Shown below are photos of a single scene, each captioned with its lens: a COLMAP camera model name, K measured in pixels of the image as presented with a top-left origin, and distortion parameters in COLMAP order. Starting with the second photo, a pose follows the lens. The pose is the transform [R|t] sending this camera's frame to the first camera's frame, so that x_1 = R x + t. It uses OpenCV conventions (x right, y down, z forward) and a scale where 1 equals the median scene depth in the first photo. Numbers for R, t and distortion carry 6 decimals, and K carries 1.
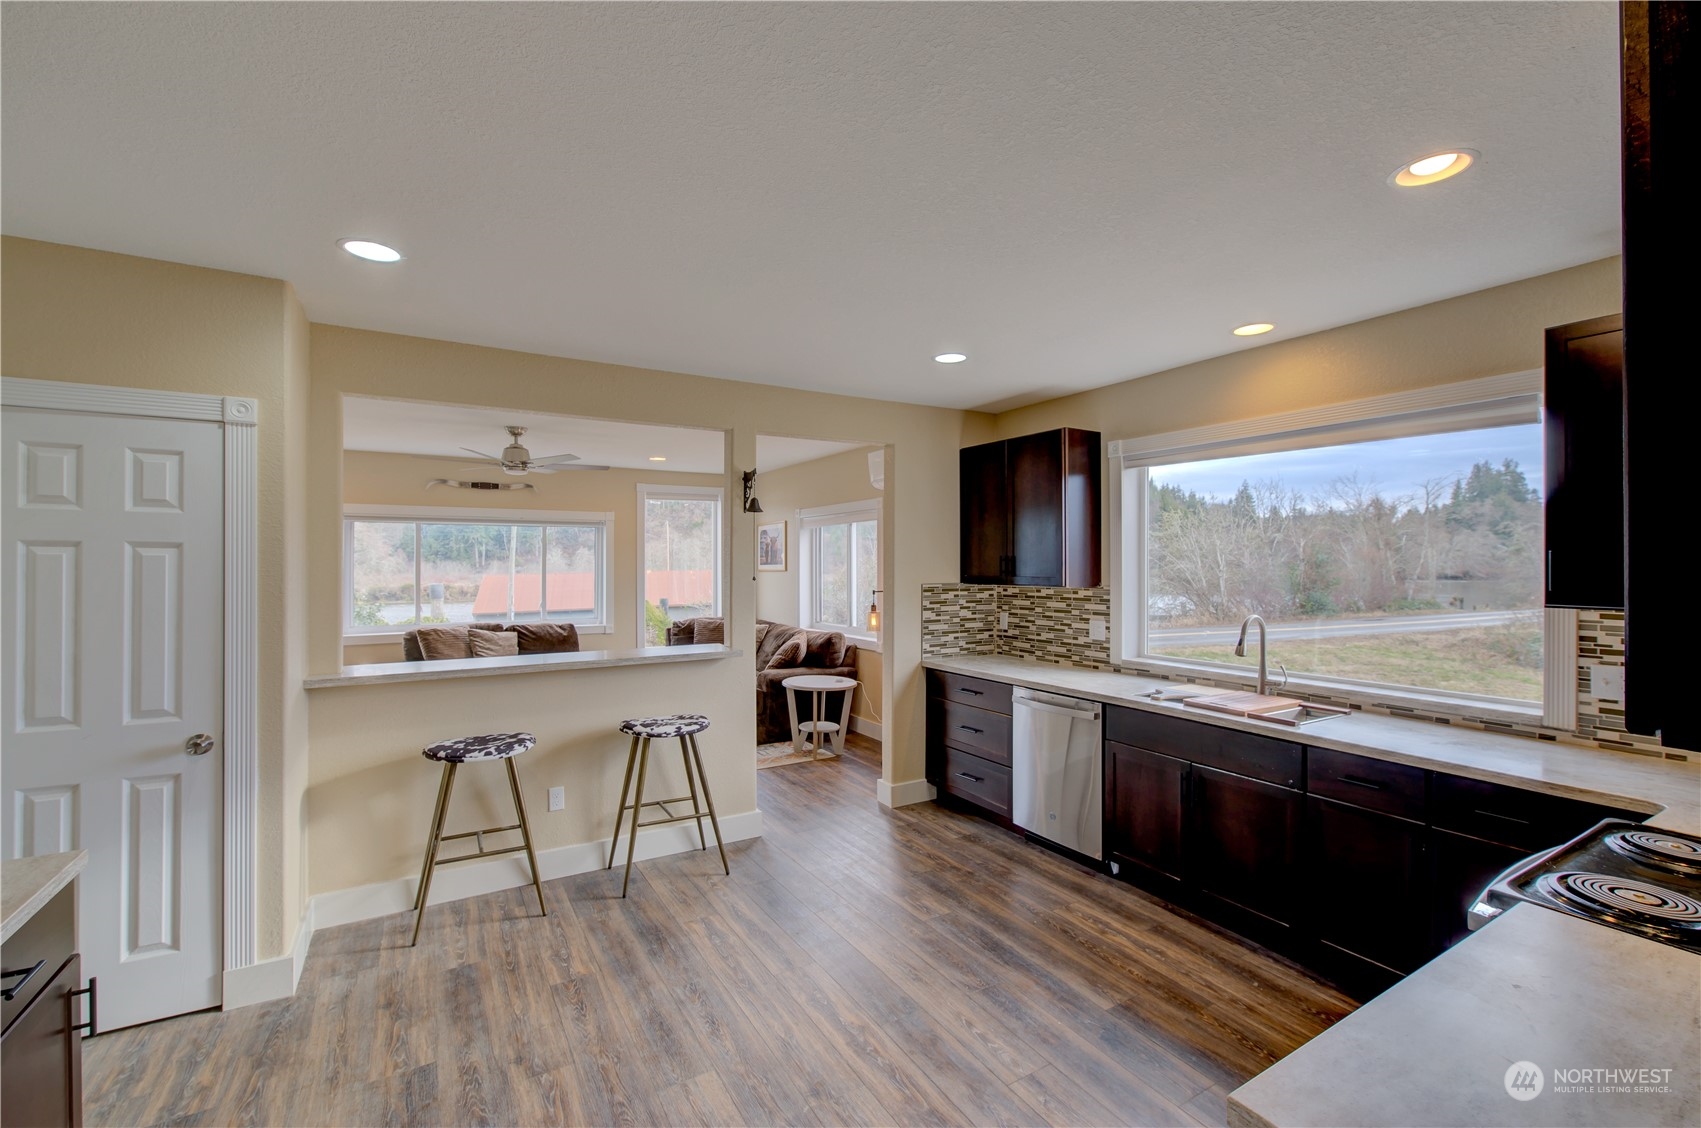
lens RADIAL K [[726.6, 0, 850.2], [0, 726.6, 564.2], [0, 0, 1]] dist [-0.002666, 0.002455]
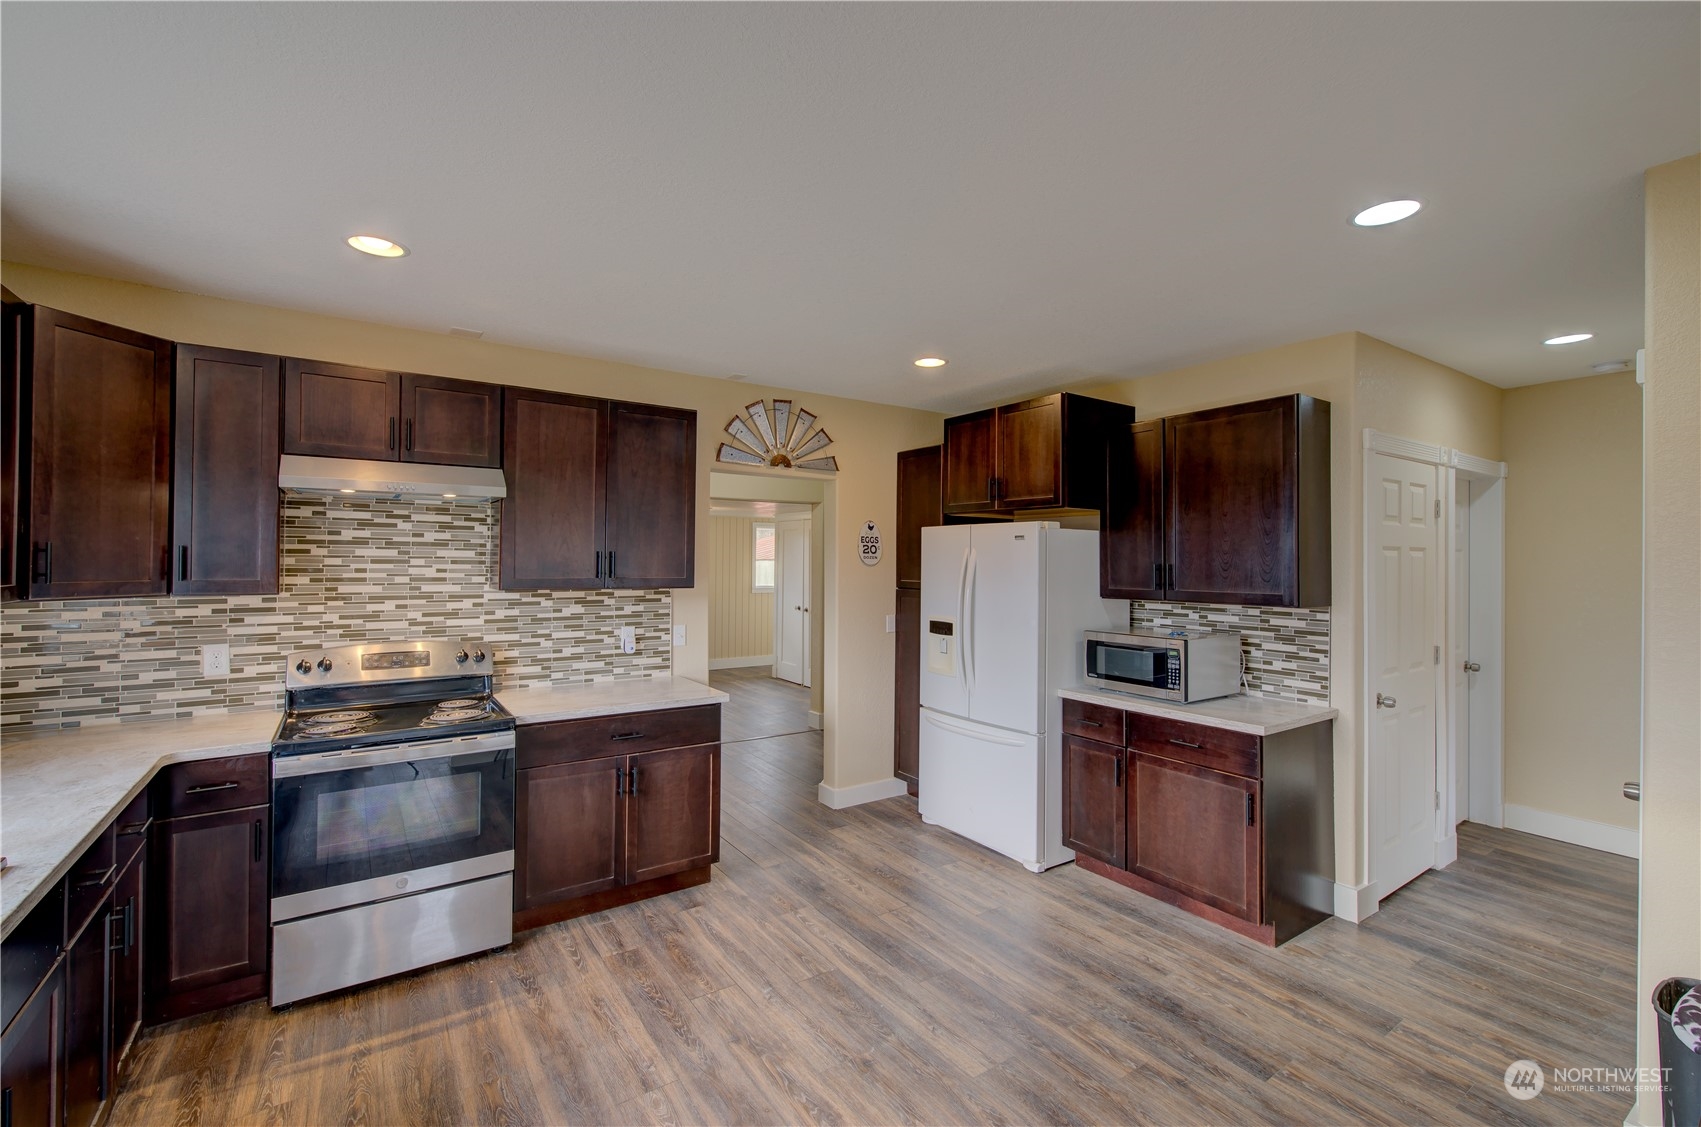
lens RADIAL K [[726.6, 0, 846.1], [0, 726.6, 558.2], [0, 0, 1]] dist [-0.002666, 0.002455]
pose [[-0.997842, -0.007523, -0.065235, 0.028394], [-0.007362, 0.999969, -0.002712, -0.001564], [0.065253, -0.002226, -0.997866, 1.039041]]
